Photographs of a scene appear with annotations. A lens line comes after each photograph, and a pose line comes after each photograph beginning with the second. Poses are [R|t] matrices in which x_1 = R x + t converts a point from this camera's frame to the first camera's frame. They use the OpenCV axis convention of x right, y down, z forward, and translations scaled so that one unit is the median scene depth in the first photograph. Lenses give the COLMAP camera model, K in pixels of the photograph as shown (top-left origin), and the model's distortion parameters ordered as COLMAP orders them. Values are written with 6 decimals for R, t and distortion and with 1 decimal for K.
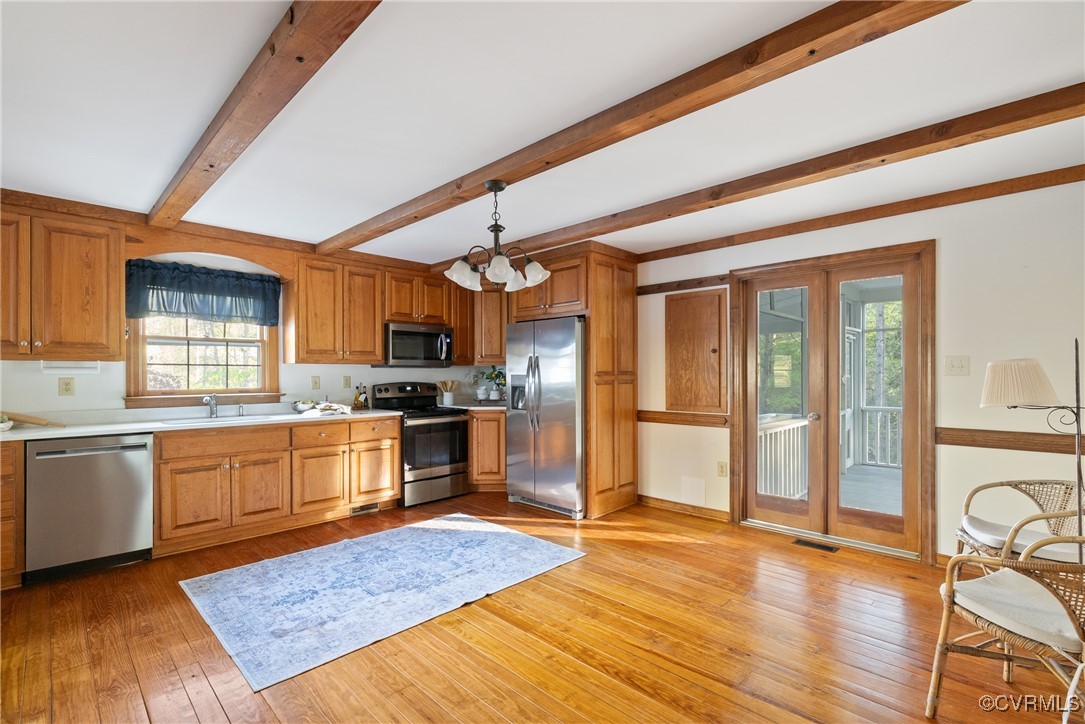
lens RADIAL K [[491.5, 0, 540.0], [0, 491.5, 373.5], [0, 0, 1]] dist [-0.008737, 0.003645]
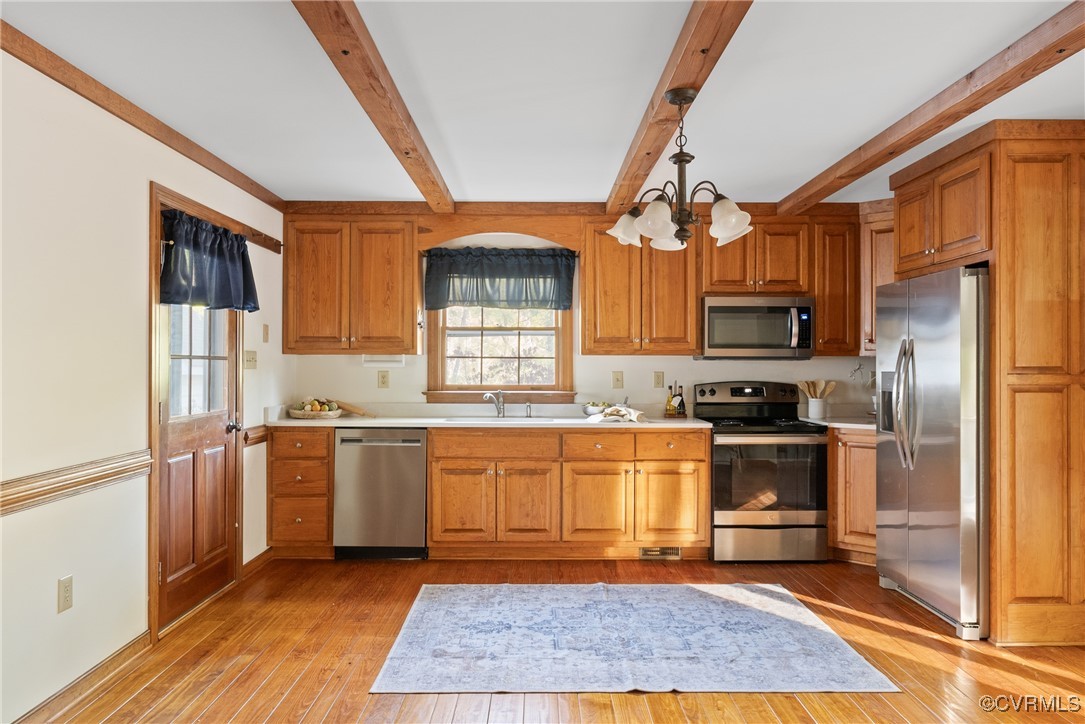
lens RADIAL K [[764.2, 0, 545.9], [0, 764.2, 363.8], [0, 0, 1]] dist [0.007025, -0.000529]
pose [[0.713096, 0.001526, -0.701065, 0.348951], [-0.004734, 0.999985, -0.002639, -0.002934], [0.701051, 0.005201, 0.713093, 0.070647]]
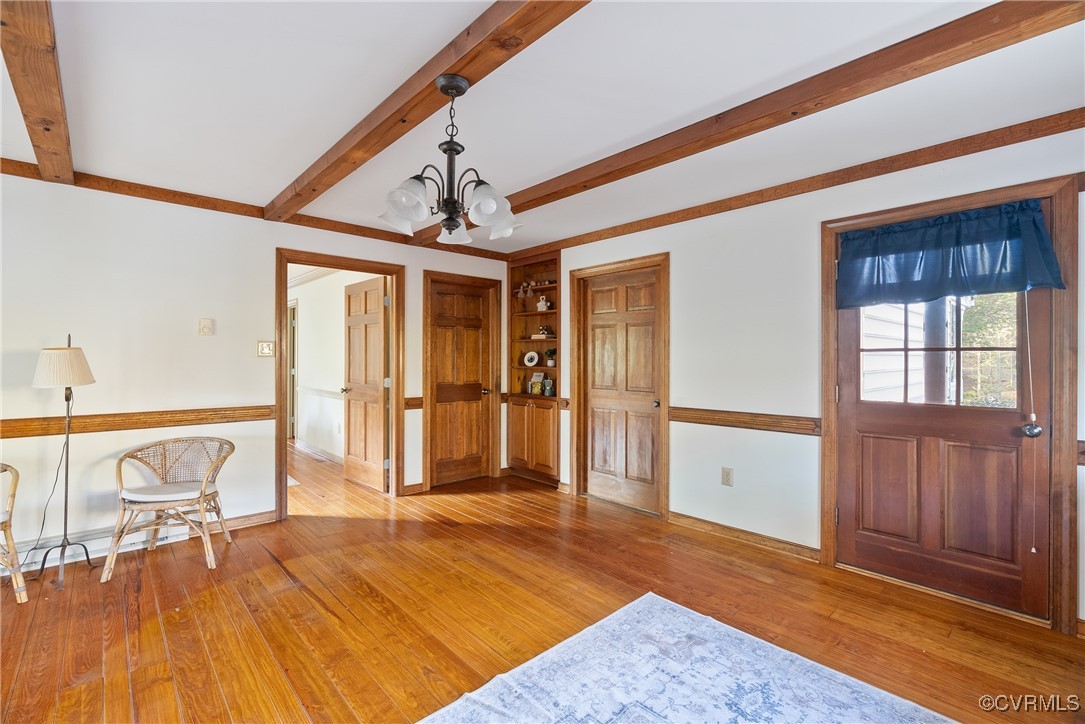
lens RADIAL K [[491.5, 0, 543.7], [0, 491.5, 361.1], [0, 0, 1]] dist [-0.008737, 0.003645]
pose [[-0.998736, 0.000961, 0.050251, -0.167268], [0.001356, 0.999968, 0.007825, -0.001730], [-0.050242, 0.007883, -0.998706, 1.113558]]
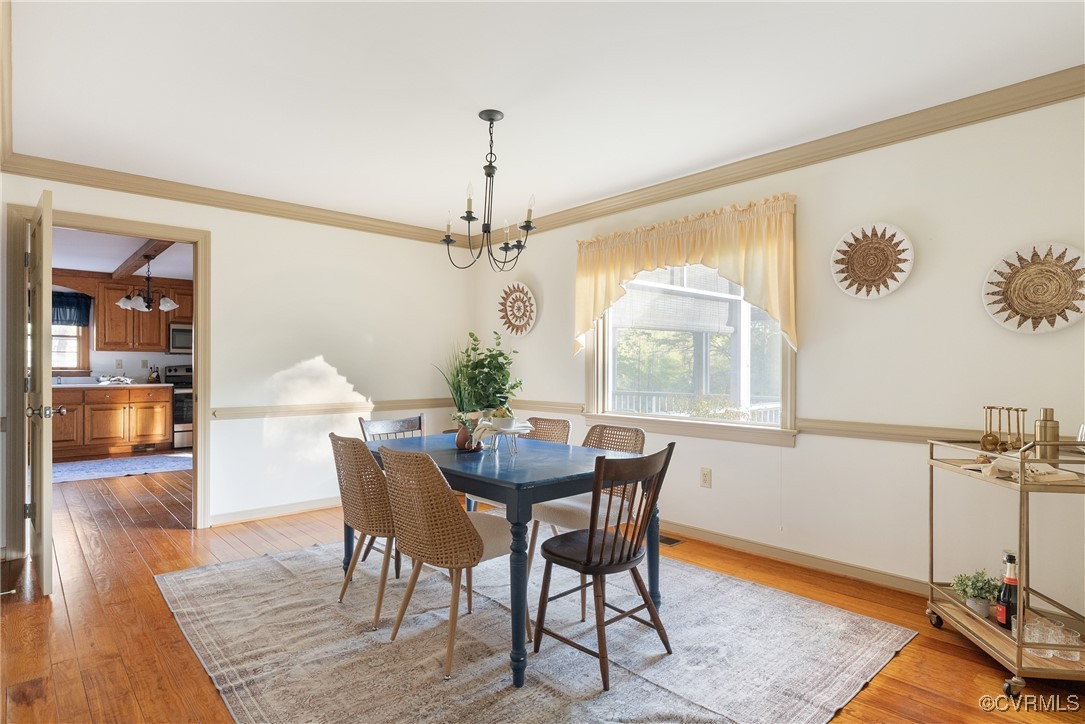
lens RADIAL K [[584.1, 0, 538.5], [0, 584.1, 366.3], [0, 0, 1]] dist [0.000311, 0.000537]
pose [[0.998458, 0.006364, -0.055144, 1.035654], [-0.006564, 0.999972, -0.003457, 0.026469], [0.055120, 0.003814, 0.998472, -0.792624]]
